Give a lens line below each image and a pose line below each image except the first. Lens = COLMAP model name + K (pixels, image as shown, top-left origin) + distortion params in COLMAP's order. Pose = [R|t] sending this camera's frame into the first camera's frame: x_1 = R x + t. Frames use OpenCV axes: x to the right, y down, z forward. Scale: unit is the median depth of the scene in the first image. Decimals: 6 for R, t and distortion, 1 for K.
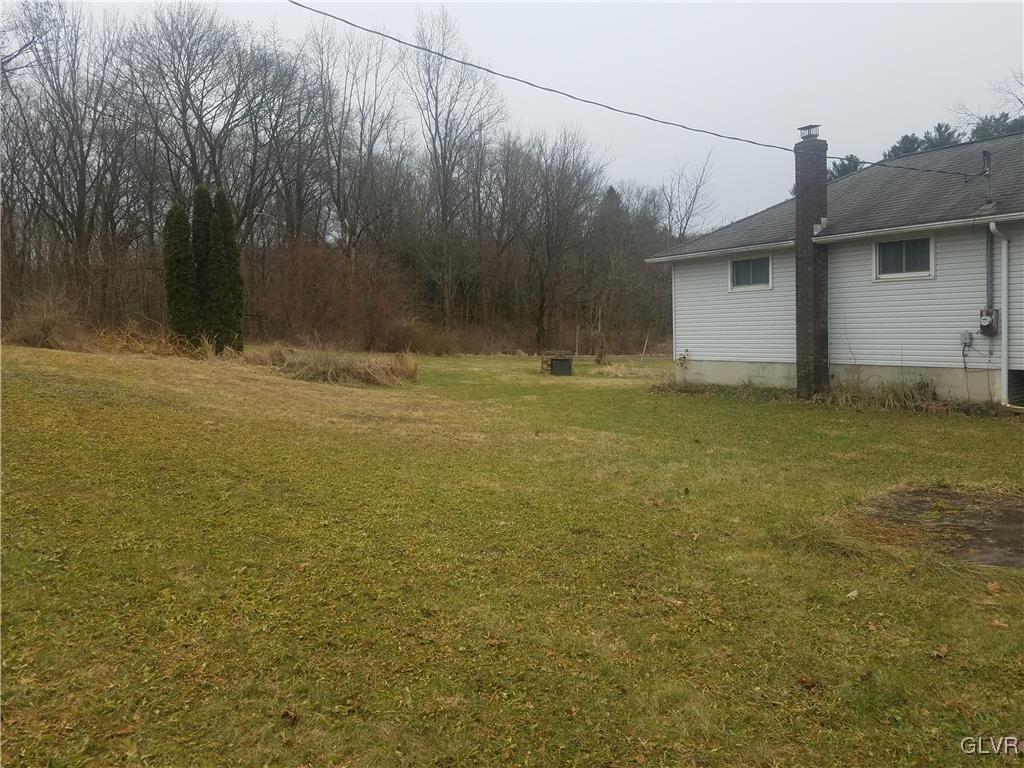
lens RADIAL K [[830.0, 0, 502.1], [0, 830.0, 390.8], [0, 0, 1]] dist [0.211001, -0.363560]
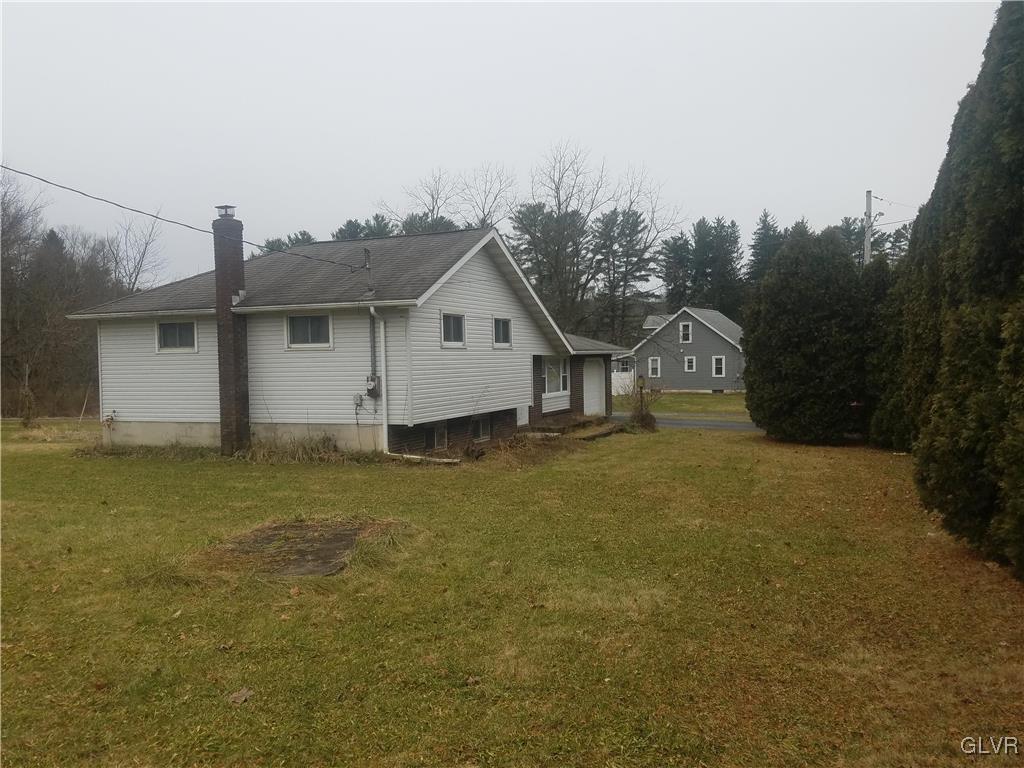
lens RADIAL K [[830.1, 0, 503.2], [0, 830.1, 386.5], [0, 0, 1]] dist [0.226443, -0.399805]
pose [[0.820025, 0.008365, 0.572266, 0.029331], [0.035600, 0.997211, -0.065591, 0.004618], [-0.571219, 0.074159, 0.817441, -0.079524]]
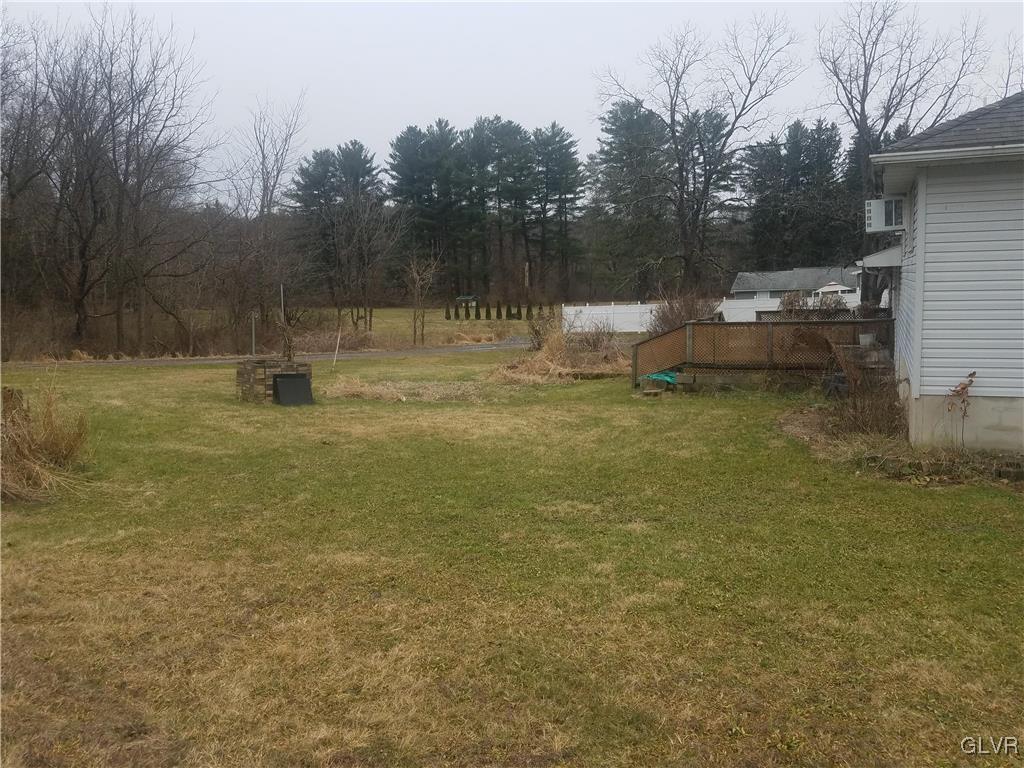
lens RADIAL K [[830.1, 0, 503.2], [0, 830.1, 386.5], [0, 0, 1]] dist [0.226443, -0.399805]
pose [[0.818169, -0.050743, 0.572734, -0.276811], [0.044434, 0.998699, 0.025007, -0.078489], [-0.573258, 0.004989, 0.819360, 0.964502]]
